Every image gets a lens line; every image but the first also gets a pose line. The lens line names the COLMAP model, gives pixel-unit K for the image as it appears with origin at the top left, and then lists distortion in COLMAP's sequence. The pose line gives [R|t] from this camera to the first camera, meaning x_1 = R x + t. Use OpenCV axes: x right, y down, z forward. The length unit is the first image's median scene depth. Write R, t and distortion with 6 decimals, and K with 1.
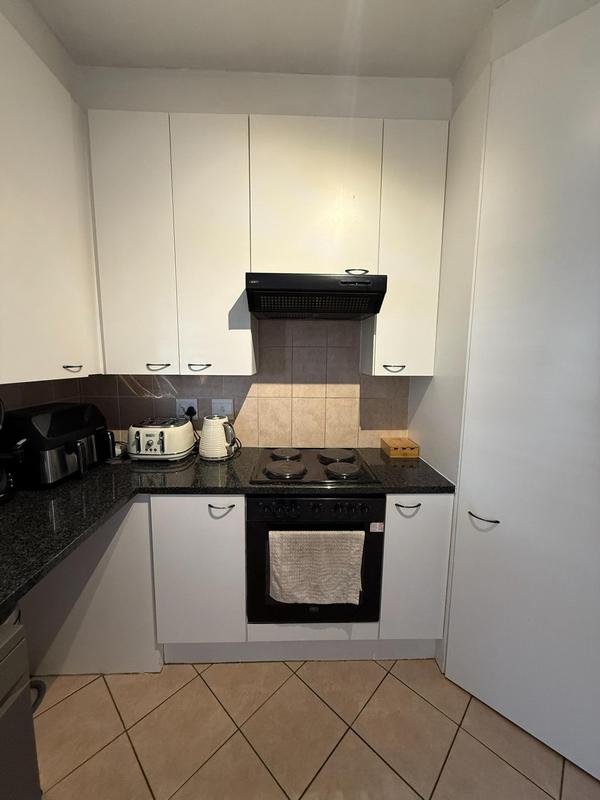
lens RADIAL K [[316.7, 0, 300.5], [0, 316.7, 397.8], [0, 0, 1]] dist [-0.001039, 0.000153]
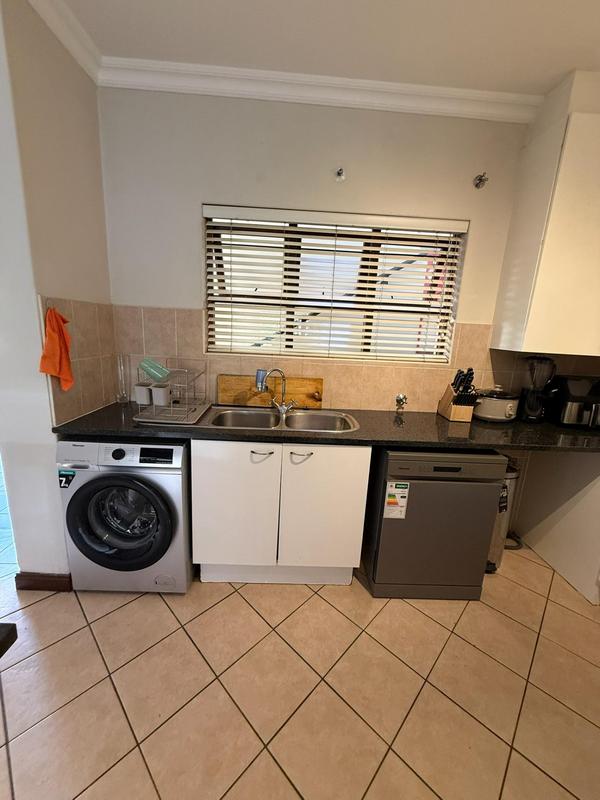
lens RADIAL K [[316.7, 0, 300.5], [0, 316.7, 397.8], [0, 0, 1]] dist [-0.001039, 0.000153]
pose [[0.004104, 0.205590, -0.978630, 0.558523], [-0.177565, 0.963236, 0.201611, 0.059572], [0.984101, 0.172943, 0.040459, -0.279338]]
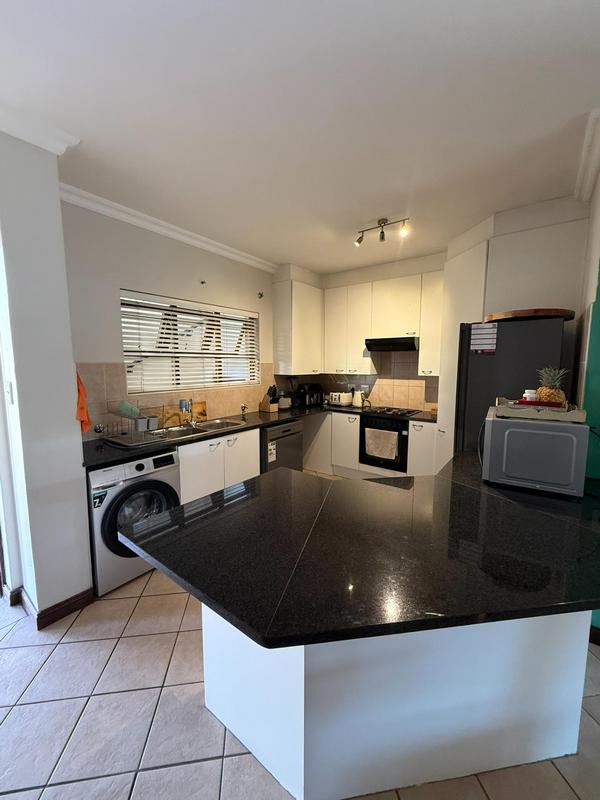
lens RADIAL K [[316.7, 0, 300.5], [0, 316.7, 397.8], [0, 0, 1]] dist [-0.001039, 0.000153]
pose [[0.784388, 0.060768, -0.617286, 1.055431], [-0.073659, 0.997273, 0.004577, 0.156359], [0.615881, 0.041878, 0.786725, -1.454587]]
